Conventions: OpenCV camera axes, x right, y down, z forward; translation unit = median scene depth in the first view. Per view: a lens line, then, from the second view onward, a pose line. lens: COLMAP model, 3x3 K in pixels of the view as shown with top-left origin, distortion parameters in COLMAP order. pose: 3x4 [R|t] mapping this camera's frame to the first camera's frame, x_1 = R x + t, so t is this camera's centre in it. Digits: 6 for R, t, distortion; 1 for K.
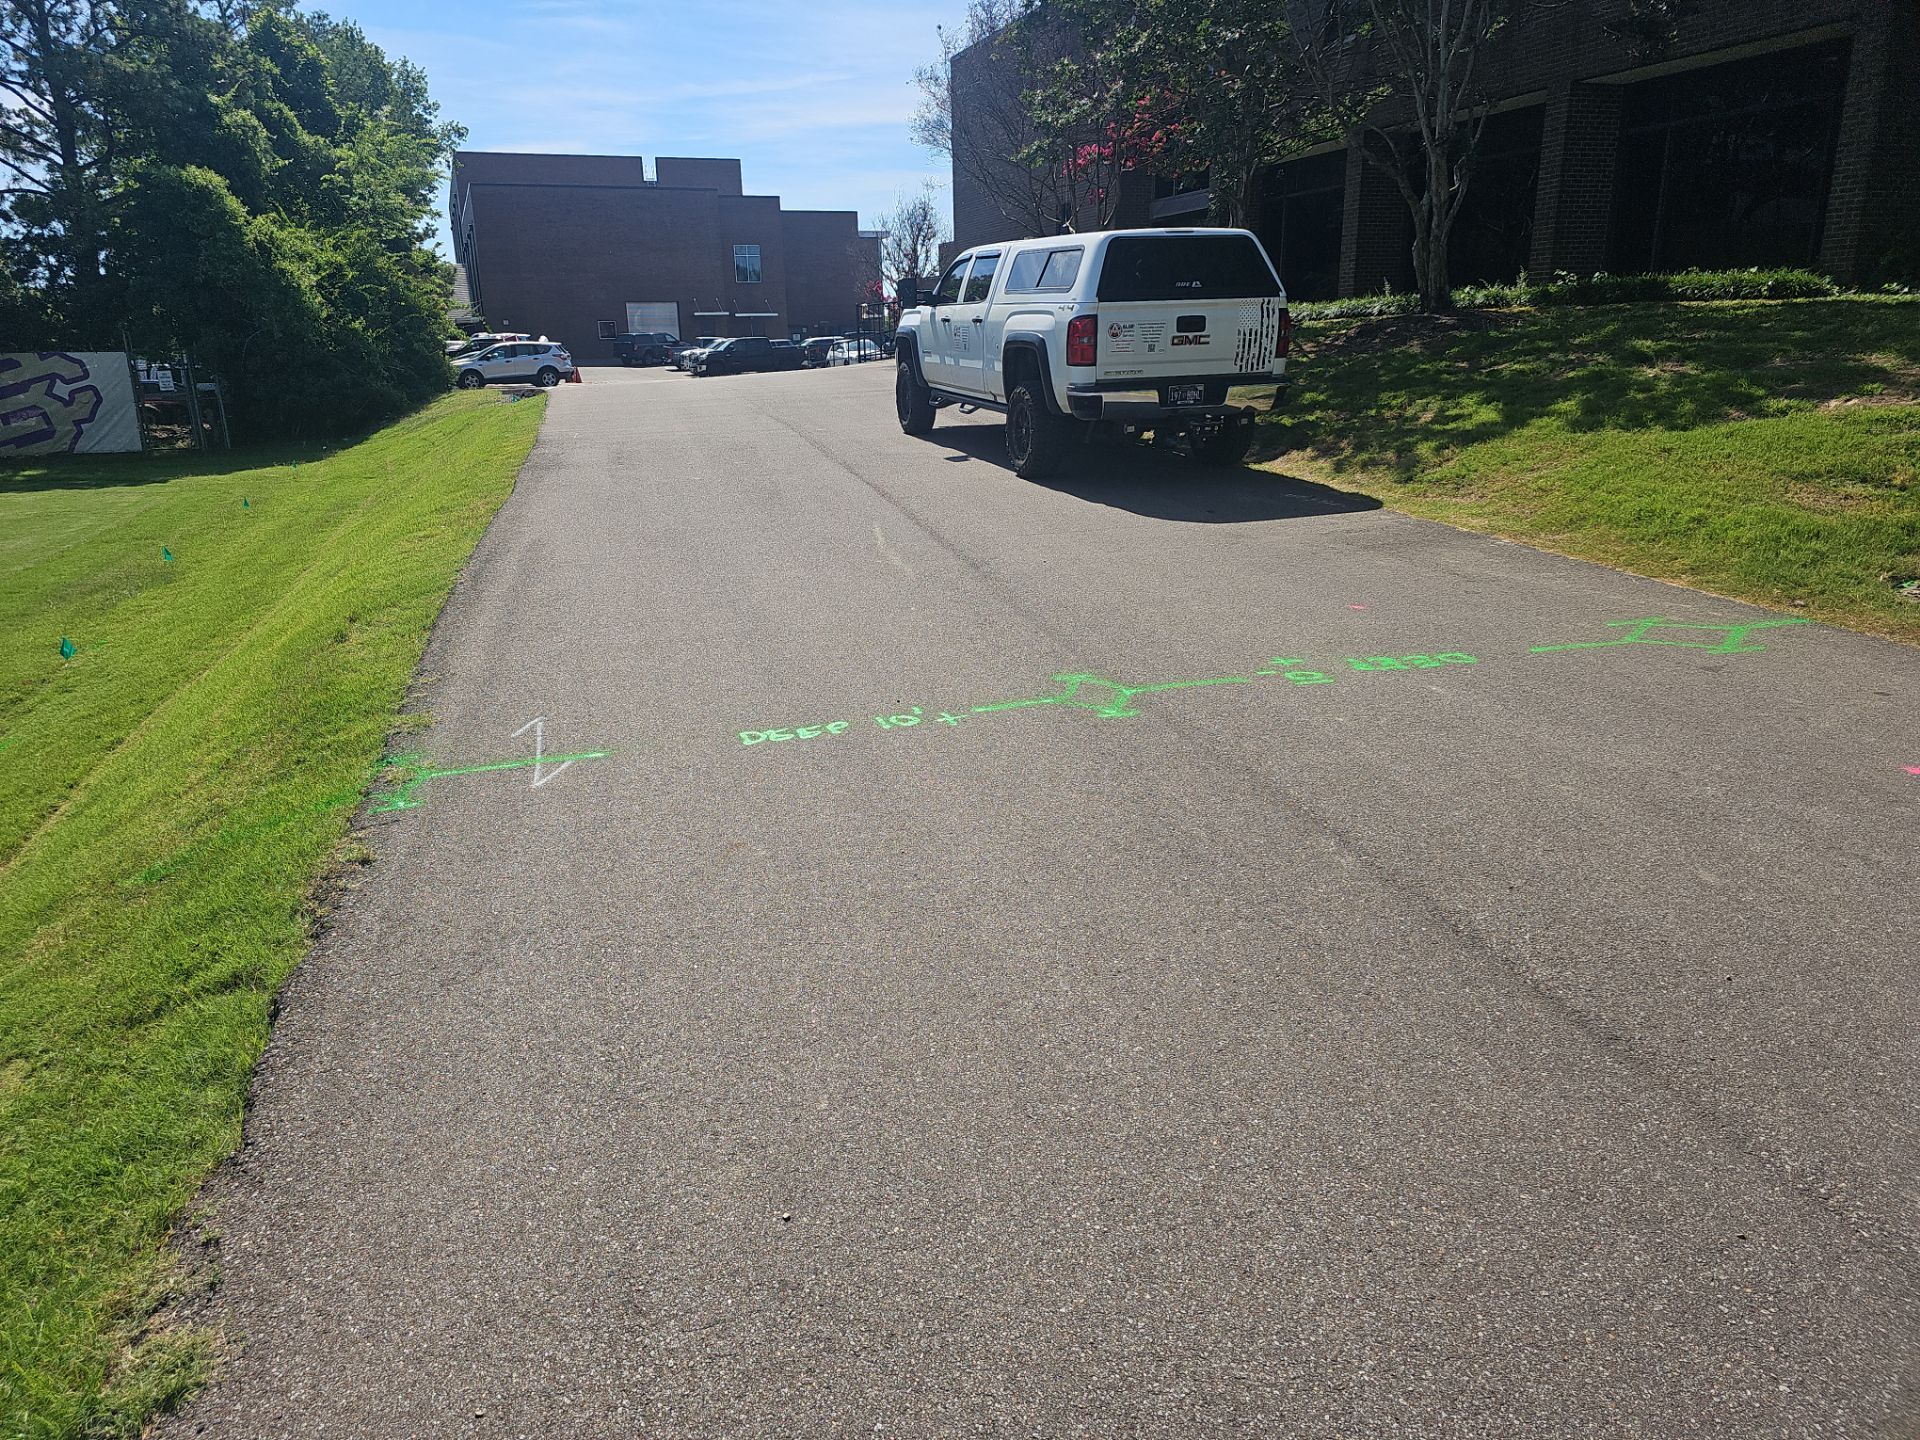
lens RADIAL K [[1296.5, 0, 940.3], [0, 1296.5, 708.9], [0, 0, 1]] dist [0.071330, -0.061853]
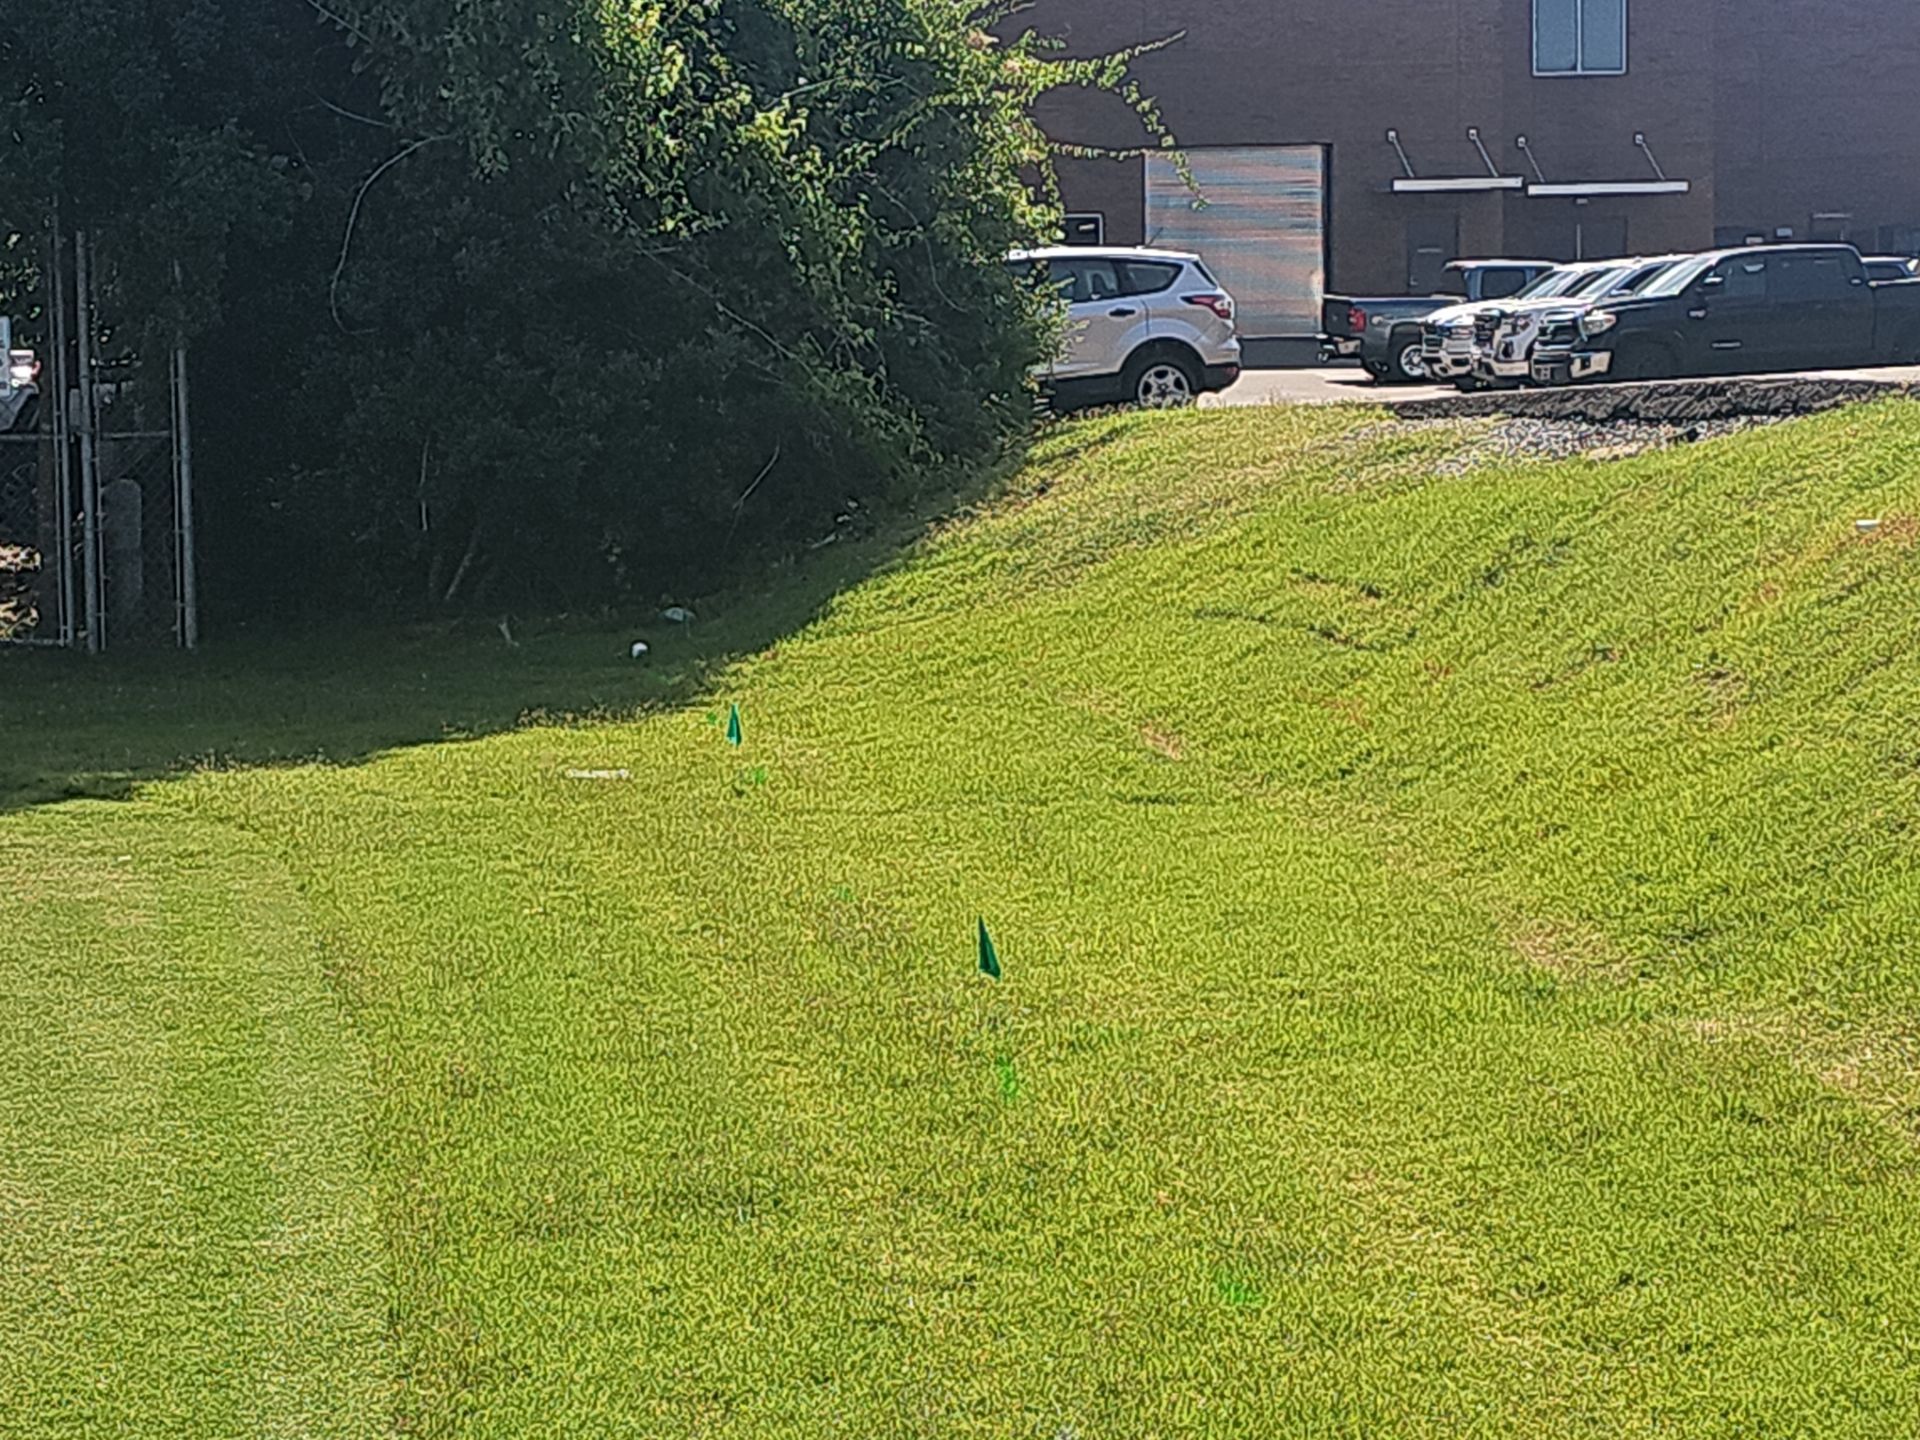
lens RADIAL K [[4697.4, 0, 866.0], [0, 4697.4, 755.4], [0, 0, 1]] dist [-0.585709, 22.509213]
pose [[0.971598, 0.024269, -0.235390, -0.248156], [-0.066426, 0.982703, -0.172864, -0.046740], [0.227123, 0.183590, 0.956405, 0.257904]]
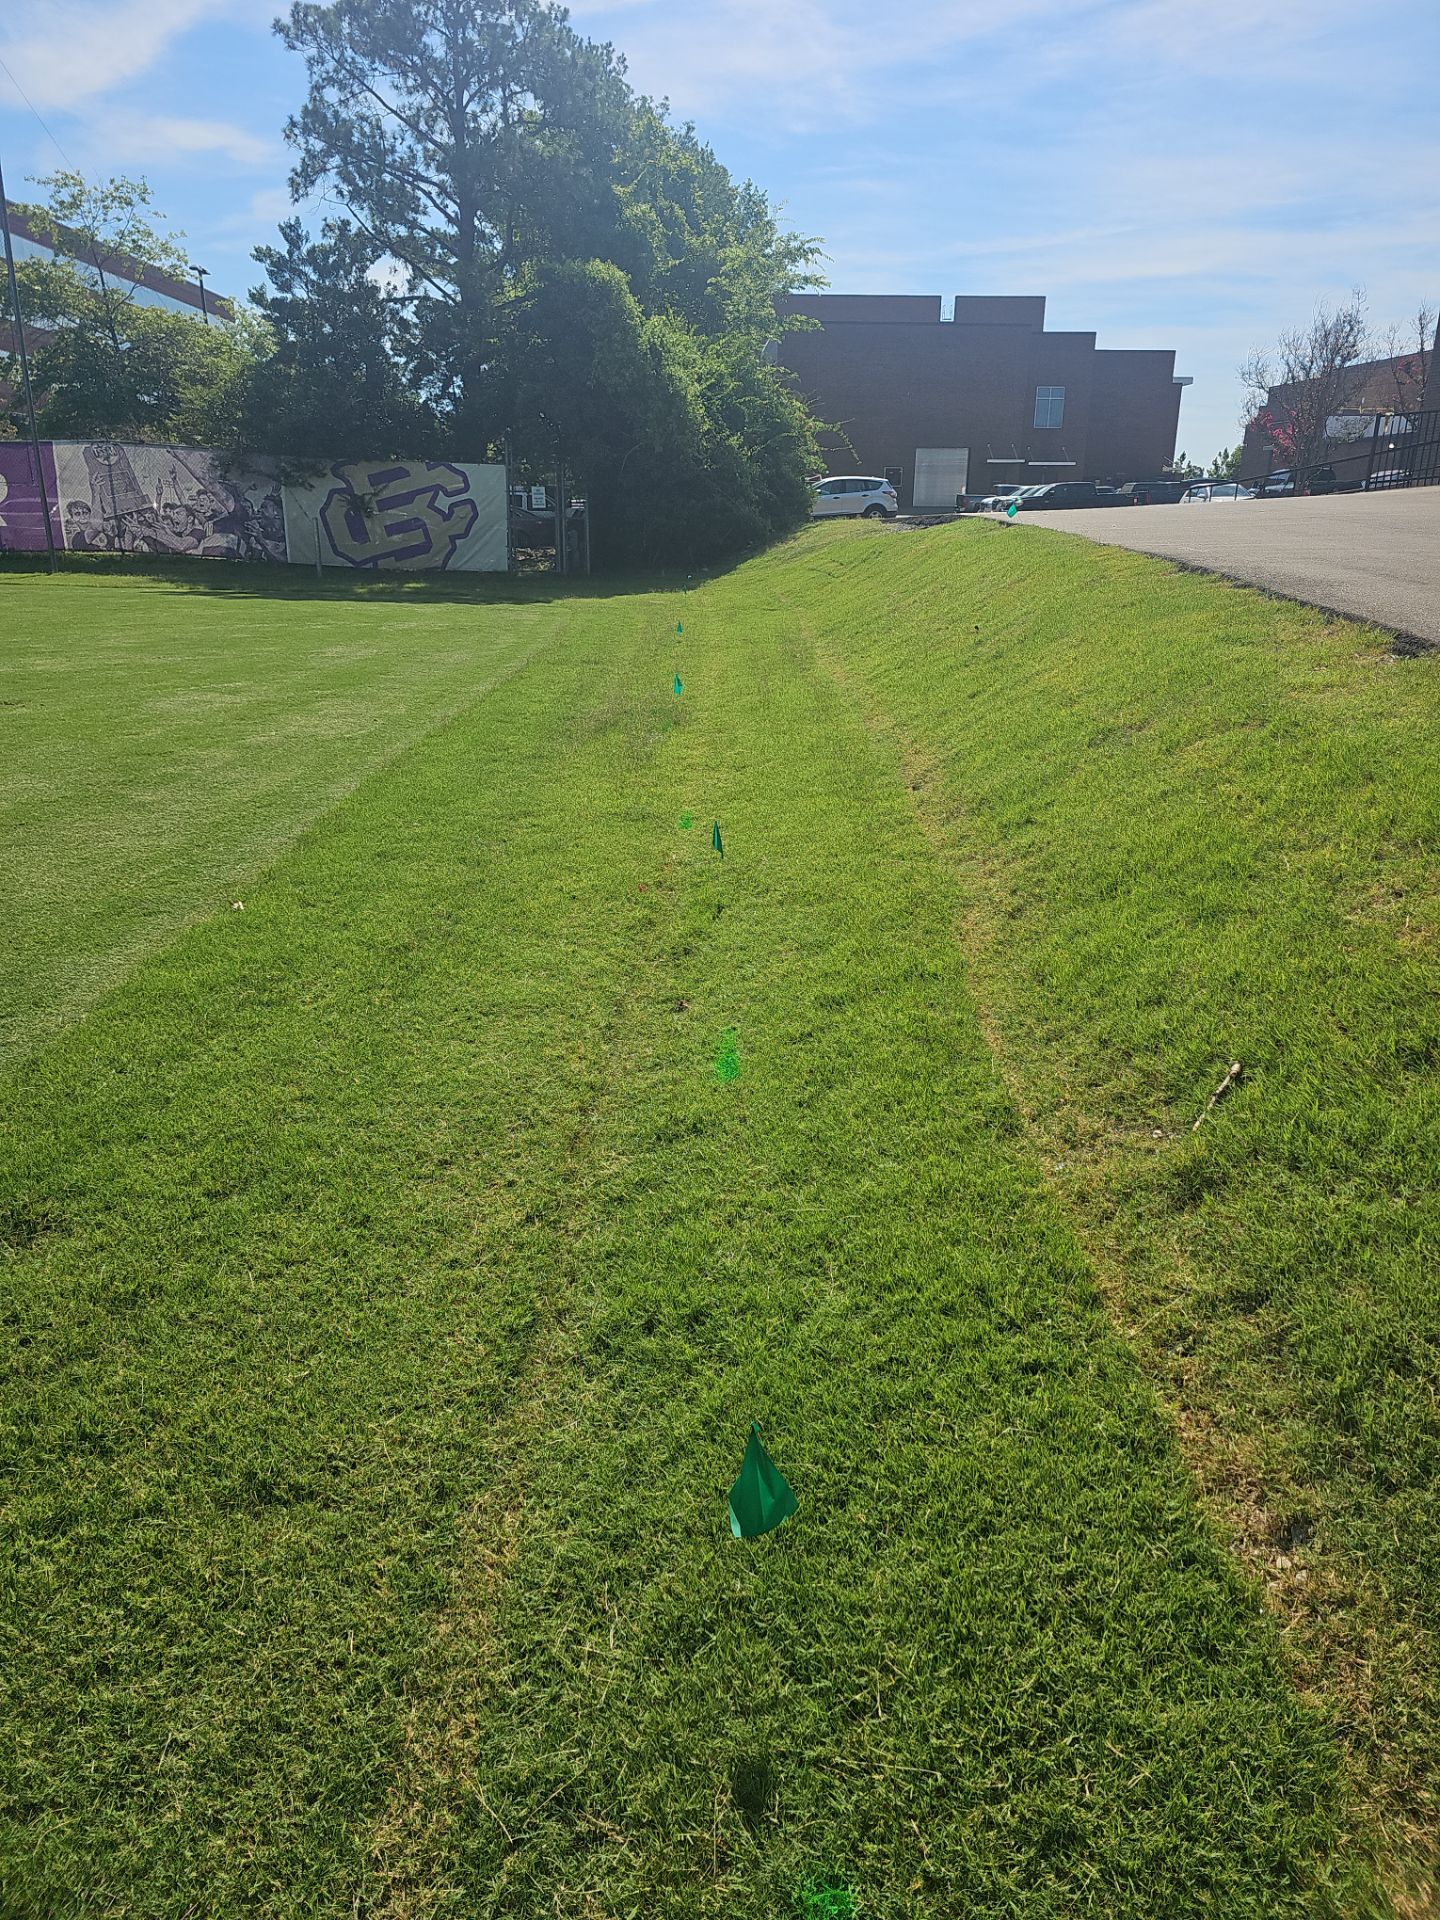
lens RADIAL K [[1329.4, 0, 740.6], [0, 1329.4, 919.4], [0, 0, 1]] dist [0.073810, -0.083877]
pose [[0.949015, 0.125171, -0.289314, -0.141721], [-0.116793, 0.992085, 0.046115, -0.010254], [0.292796, -0.009974, 0.956123, 0.129032]]
